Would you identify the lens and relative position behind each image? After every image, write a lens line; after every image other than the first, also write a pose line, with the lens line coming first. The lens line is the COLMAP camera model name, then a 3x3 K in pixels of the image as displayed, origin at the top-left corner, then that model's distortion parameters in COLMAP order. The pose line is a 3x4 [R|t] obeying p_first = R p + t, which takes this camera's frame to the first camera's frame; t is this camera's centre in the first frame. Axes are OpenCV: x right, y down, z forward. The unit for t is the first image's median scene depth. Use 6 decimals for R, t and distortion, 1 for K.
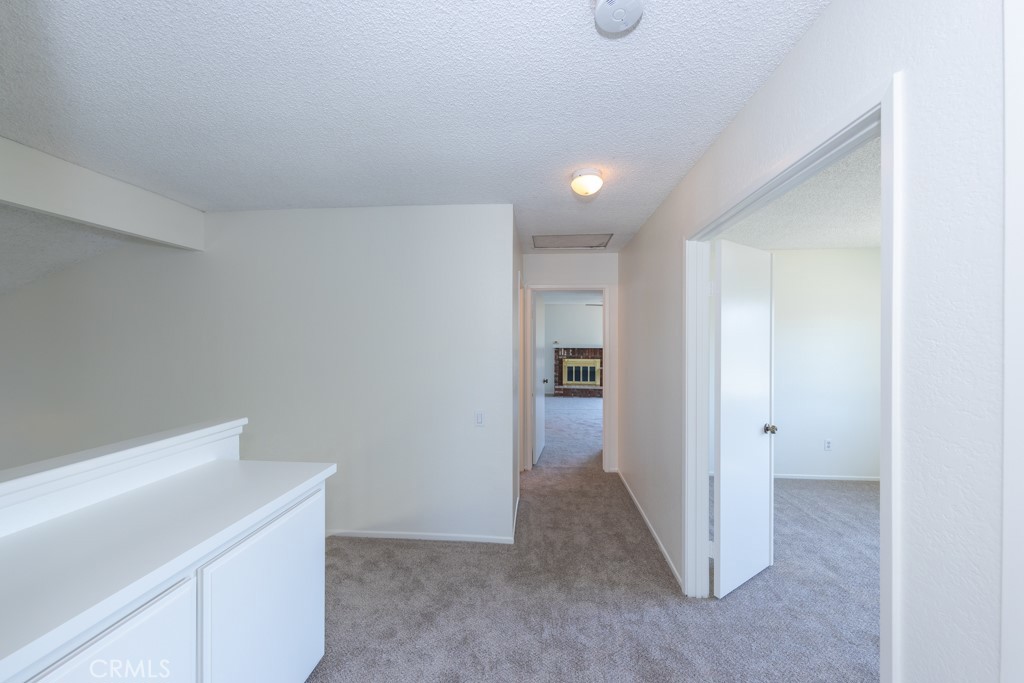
lens RADIAL K [[367.4, 0, 512.6], [0, 367.4, 340.8], [0, 0, 1]] dist [0.000075, 0.000052]
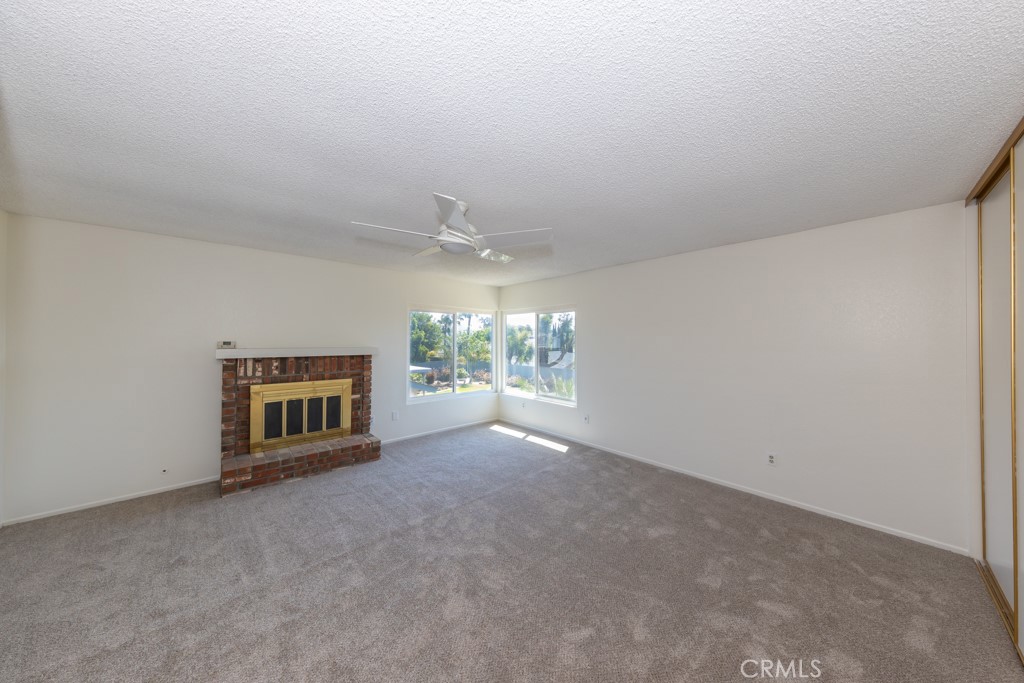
lens RADIAL K [[322.7, 0, 512.7], [0, 322.7, 340.6], [0, 0, 1]] dist [0.009341, -0.000699]
pose [[0.686199, -0.002115, 0.727411, 0.078937], [-0.005561, 0.999951, 0.008153, -0.003818], [-0.727393, -0.009639, 0.686154, 0.573521]]
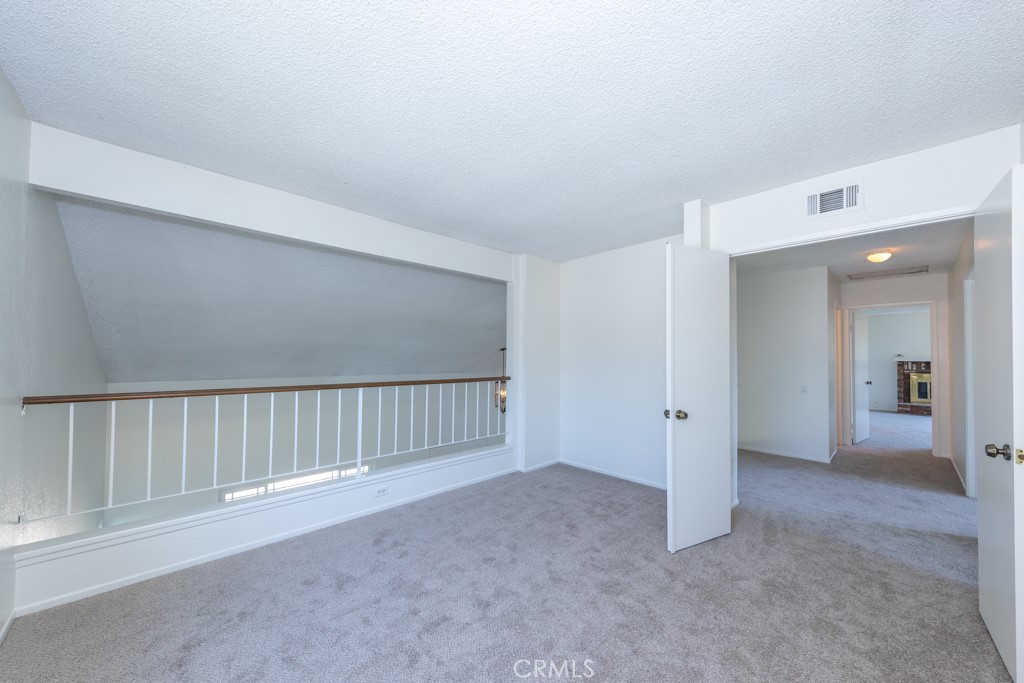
lens RADIAL K [[367.4, 0, 514.6], [0, 367.4, 348.9], [0, 0, 1]] dist [0.000075, 0.000052]
pose [[0.745262, -0.007984, -0.666724, 0.013880], [-0.010688, 0.999657, -0.023917, 0.021002], [0.666686, 0.024951, 0.744921, -0.342735]]
